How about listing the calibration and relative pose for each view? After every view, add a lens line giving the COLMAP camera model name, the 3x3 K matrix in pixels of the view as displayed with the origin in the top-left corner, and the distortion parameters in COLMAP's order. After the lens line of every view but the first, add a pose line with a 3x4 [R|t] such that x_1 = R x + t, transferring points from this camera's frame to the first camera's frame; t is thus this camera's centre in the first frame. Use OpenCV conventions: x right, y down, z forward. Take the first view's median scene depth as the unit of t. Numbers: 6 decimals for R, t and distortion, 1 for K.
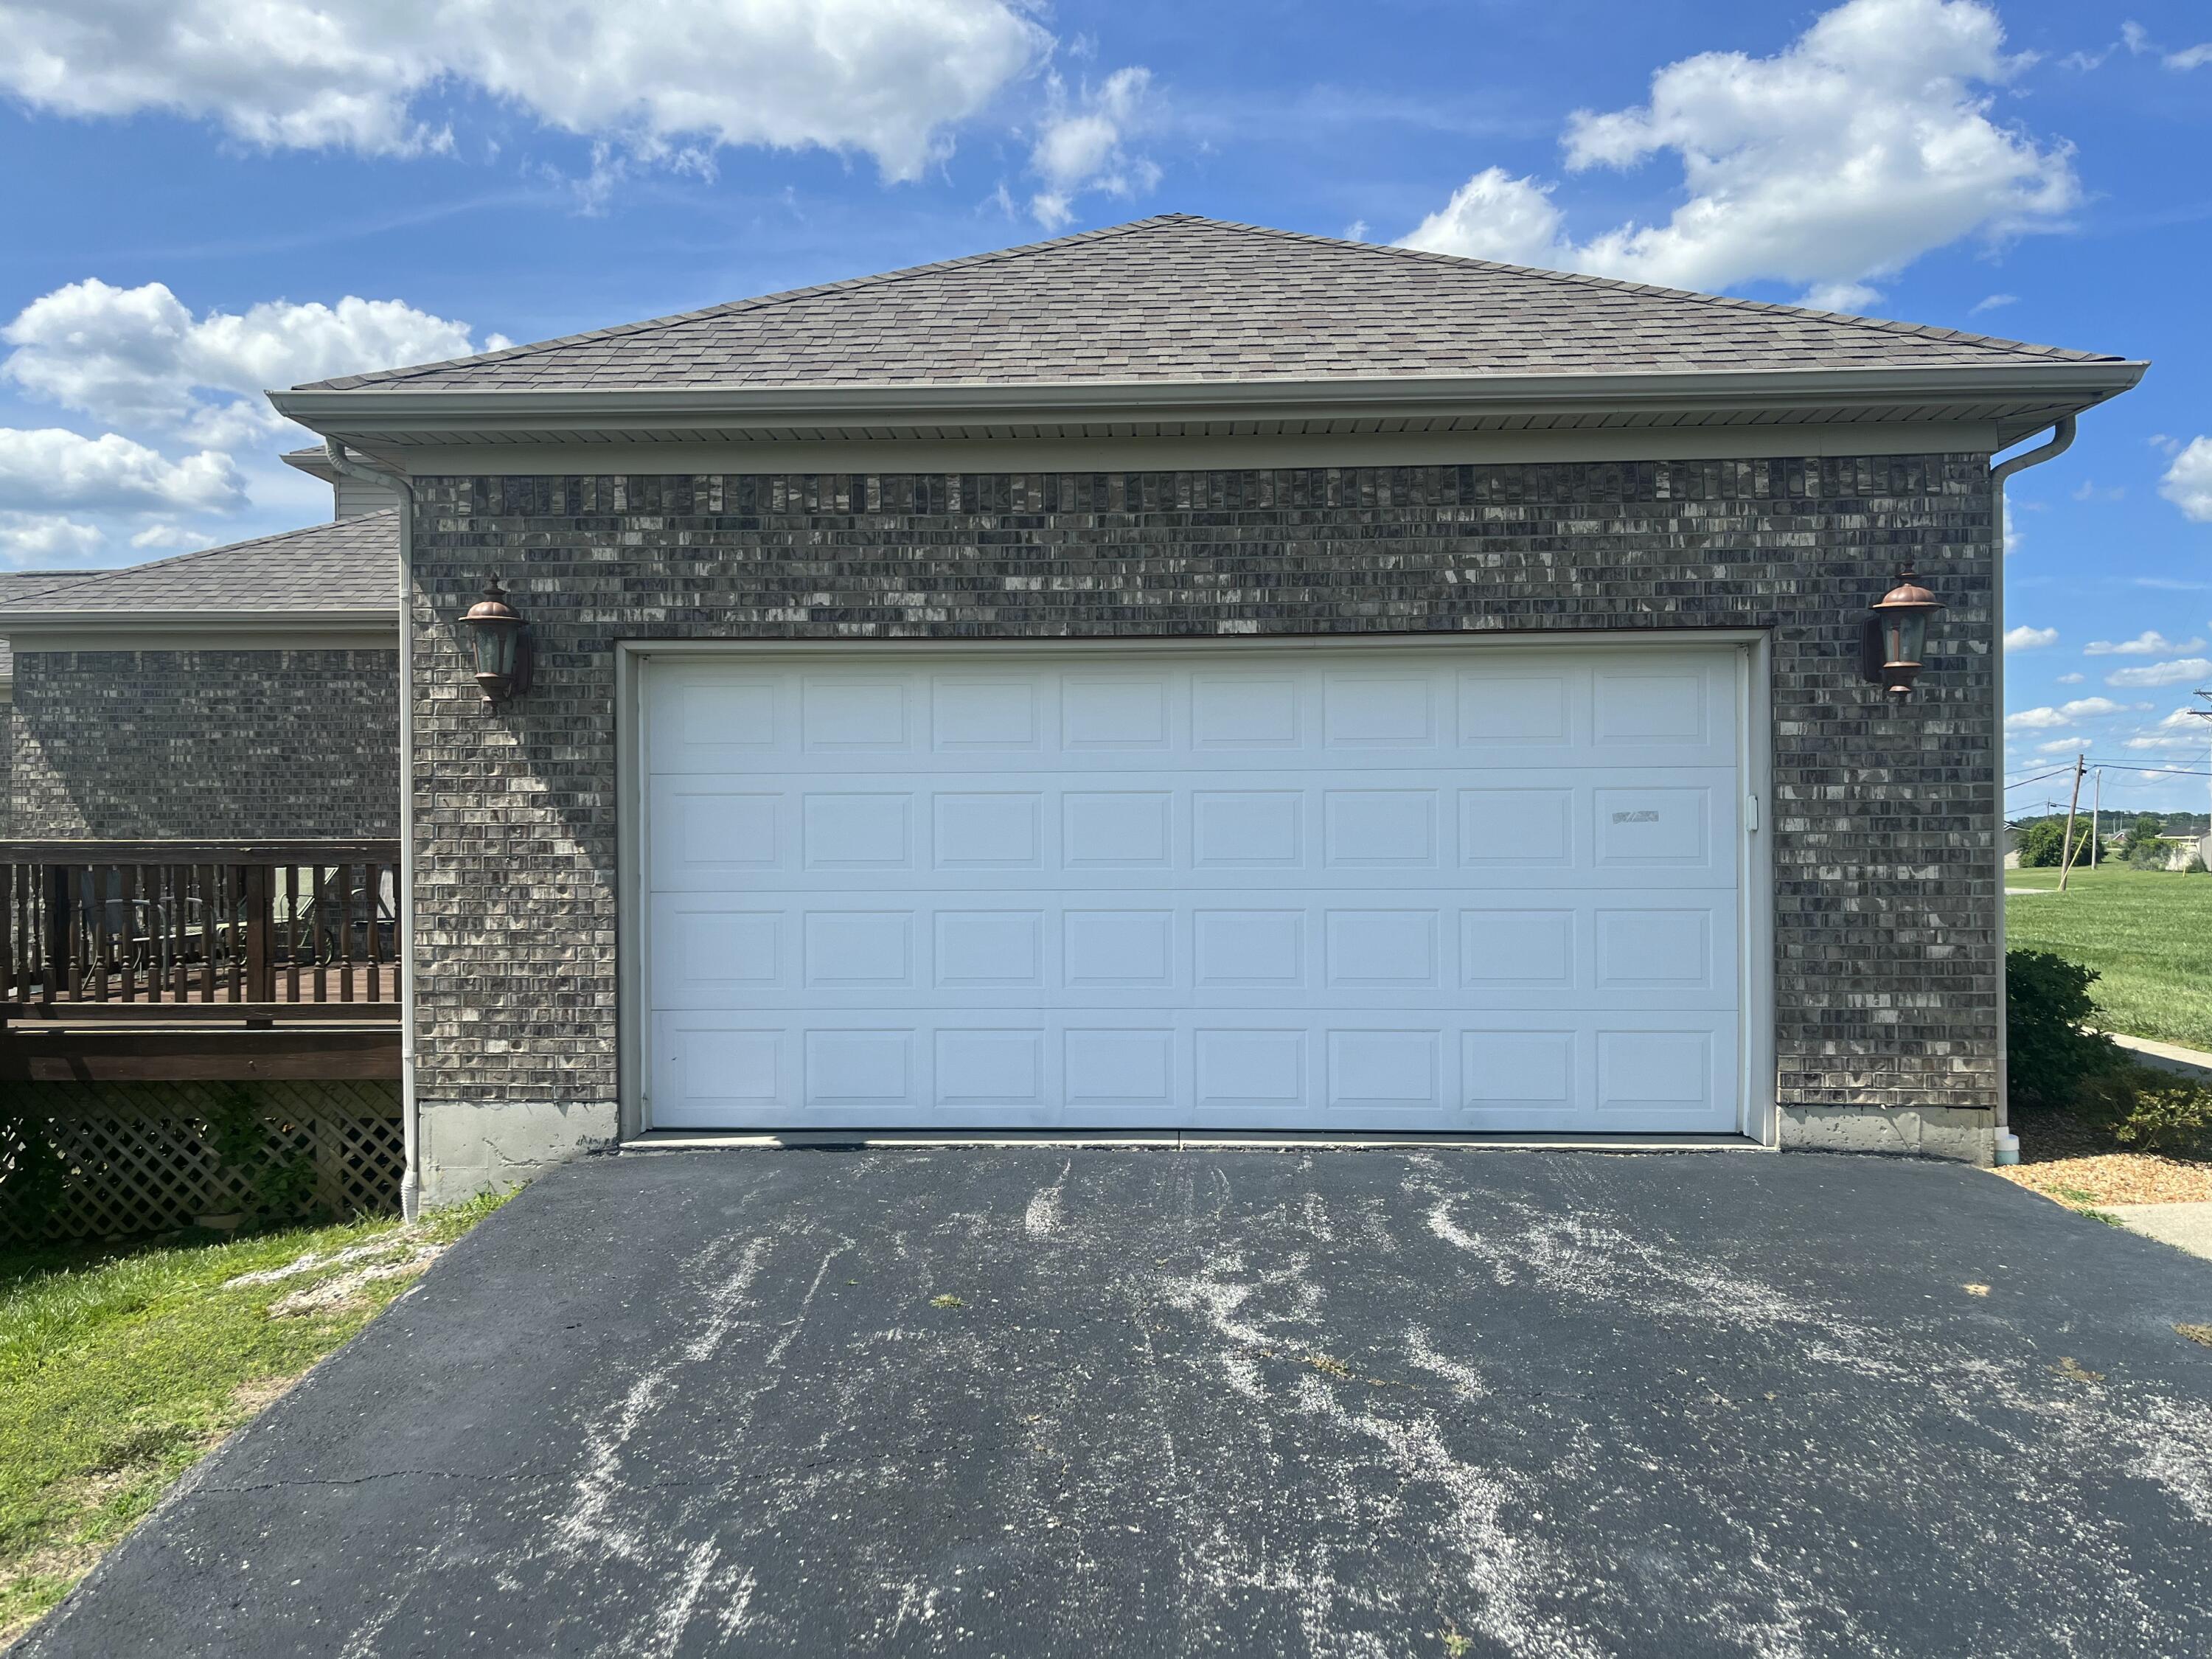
lens RADIAL K [[1687.4, 0, 1103.2], [0, 1687.4, 828.3], [0, 0, 1]] dist [0.070467, -0.017450]
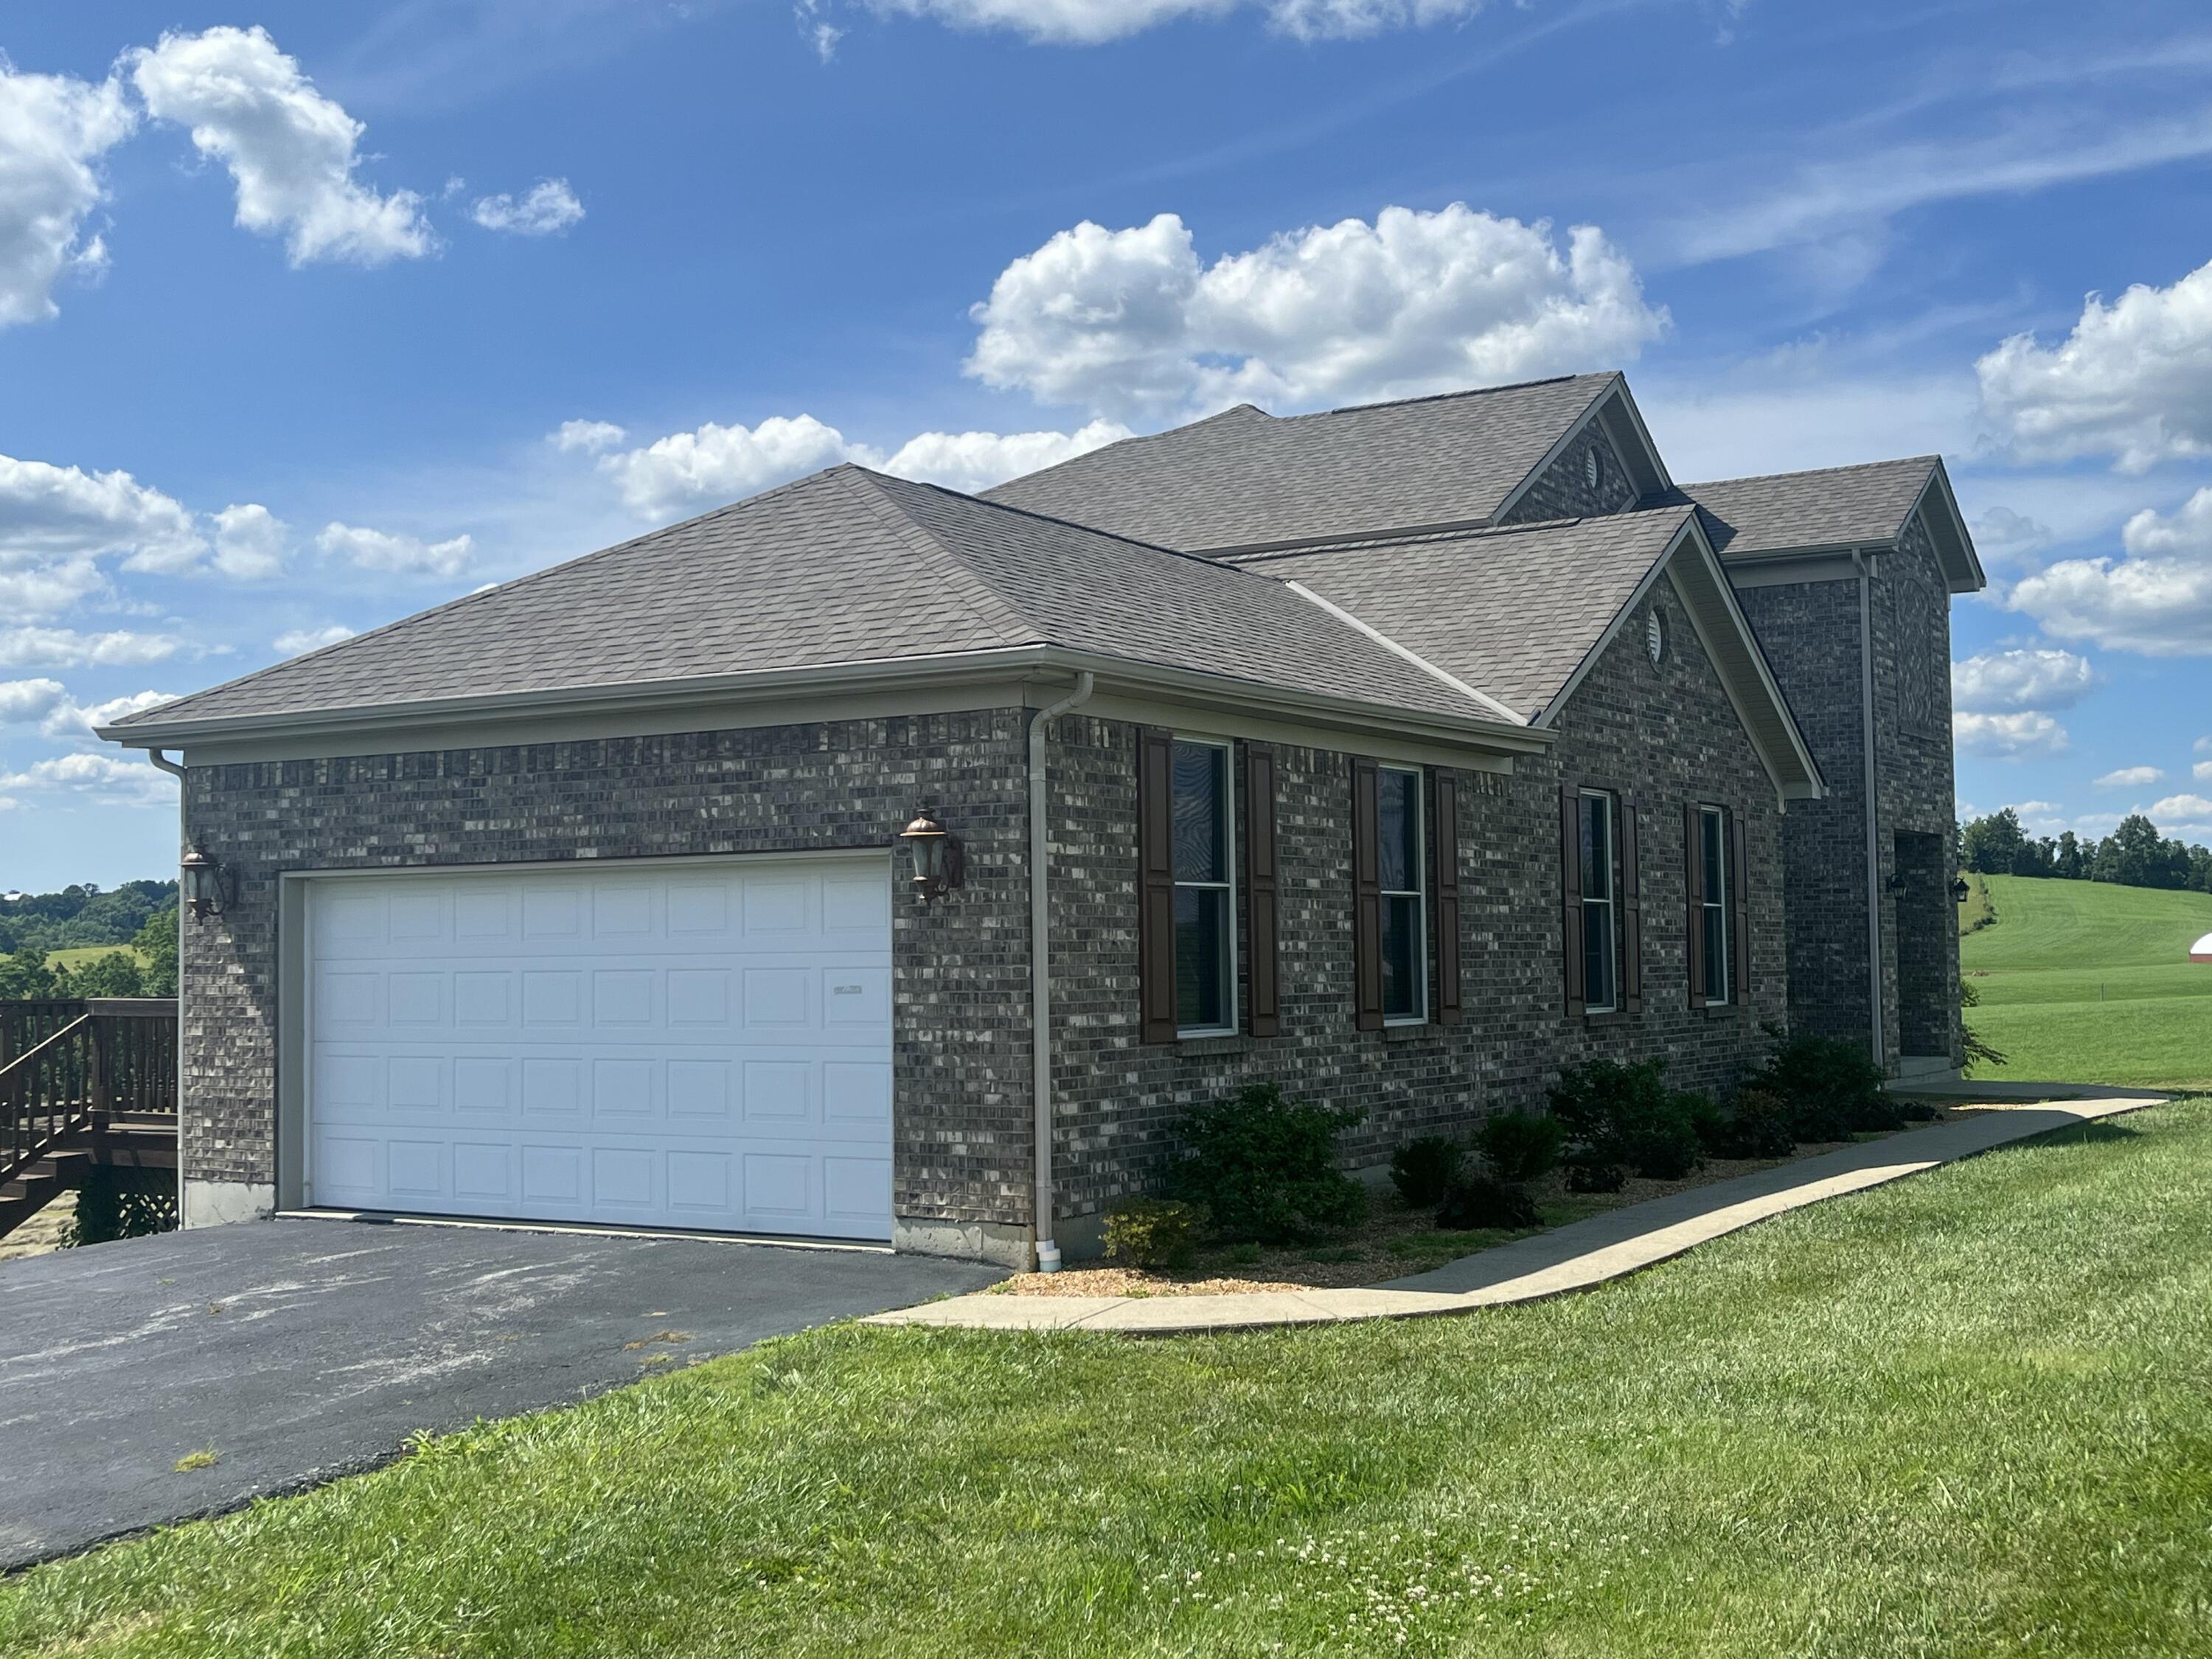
lens RADIAL K [[2432.8, 0, 1108.2], [0, 2432.8, 829.8], [0, 0, 1]] dist [0.116314, 0.000000]
pose [[0.868801, -0.029292, -0.494294, 1.433565], [0.006128, 0.998808, -0.048420, -0.038713], [0.495124, 0.039038, 0.867945, -0.522276]]
